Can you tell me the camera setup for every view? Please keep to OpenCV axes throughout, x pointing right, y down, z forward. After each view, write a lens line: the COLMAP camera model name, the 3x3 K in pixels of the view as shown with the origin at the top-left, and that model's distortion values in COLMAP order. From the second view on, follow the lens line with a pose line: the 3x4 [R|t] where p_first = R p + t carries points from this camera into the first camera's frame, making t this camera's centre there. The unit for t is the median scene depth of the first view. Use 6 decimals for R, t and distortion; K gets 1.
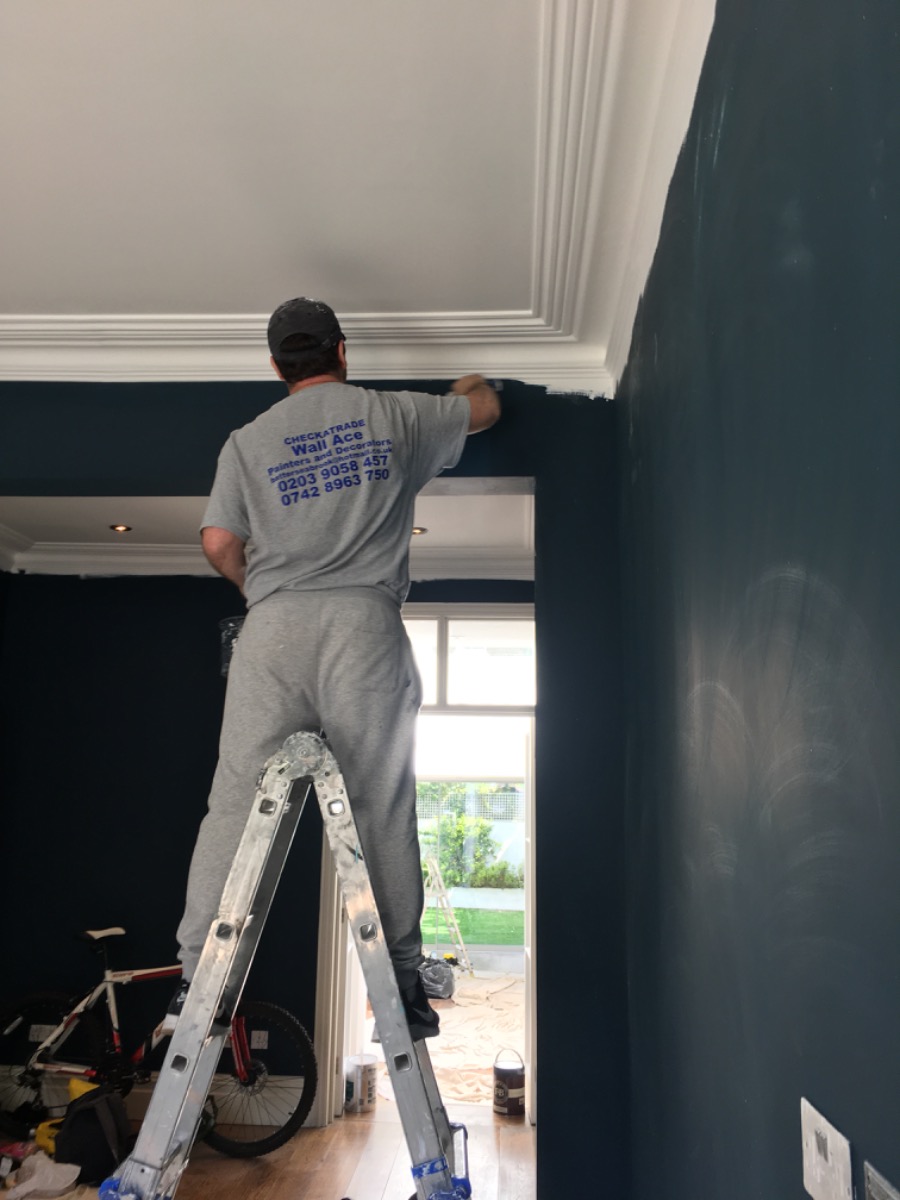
lens RADIAL K [[1022.3, 0, 450.0], [0, 1022.3, 600.0], [0, 0, 1]] dist [0.078697, -0.116515]
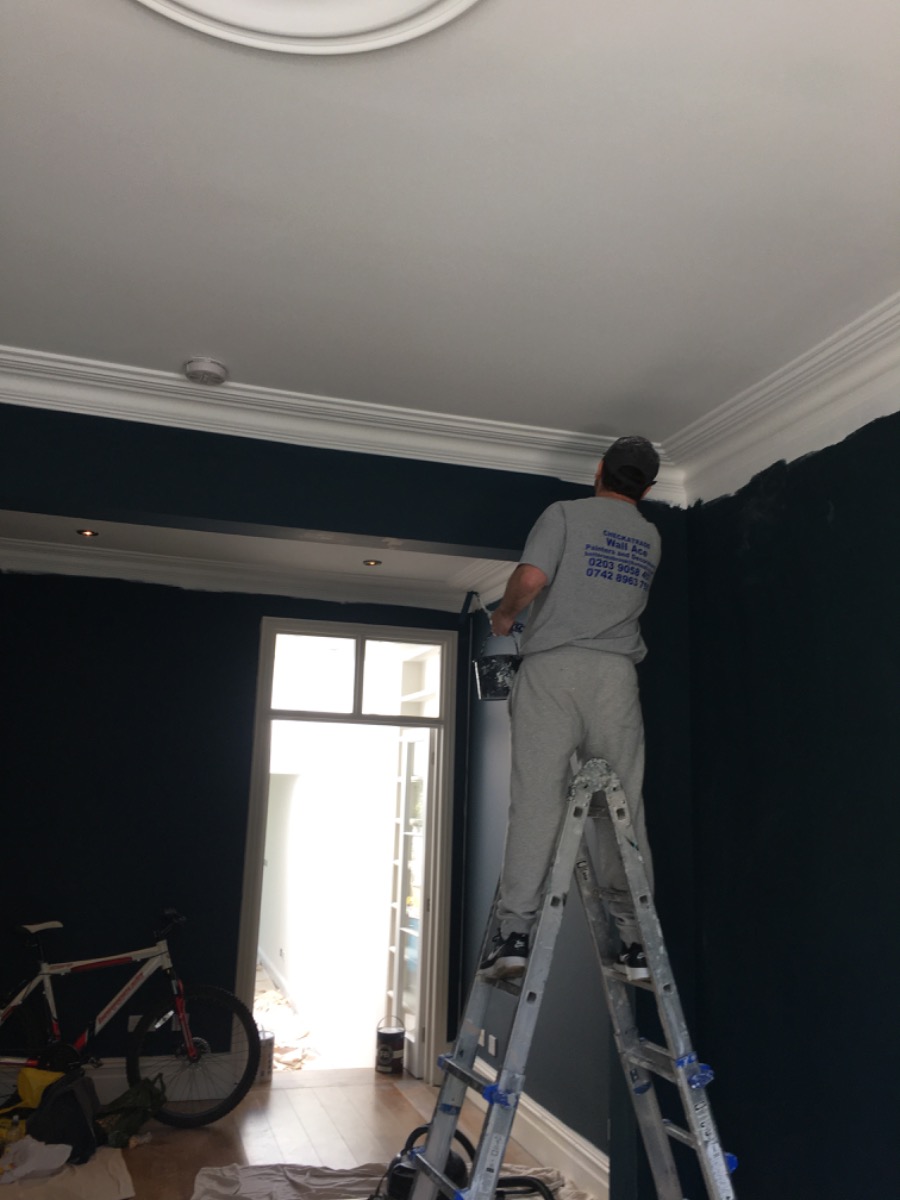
lens RADIAL K [[1022.3, 0, 450.0], [0, 1022.3, 600.0], [0, 0, 1]] dist [0.078697, -0.116515]
pose [[0.934714, 0.076385, 0.347096, -0.358602], [-0.078666, 0.996873, -0.007534, -0.025480], [-0.346586, -0.020262, 0.937799, -0.098455]]
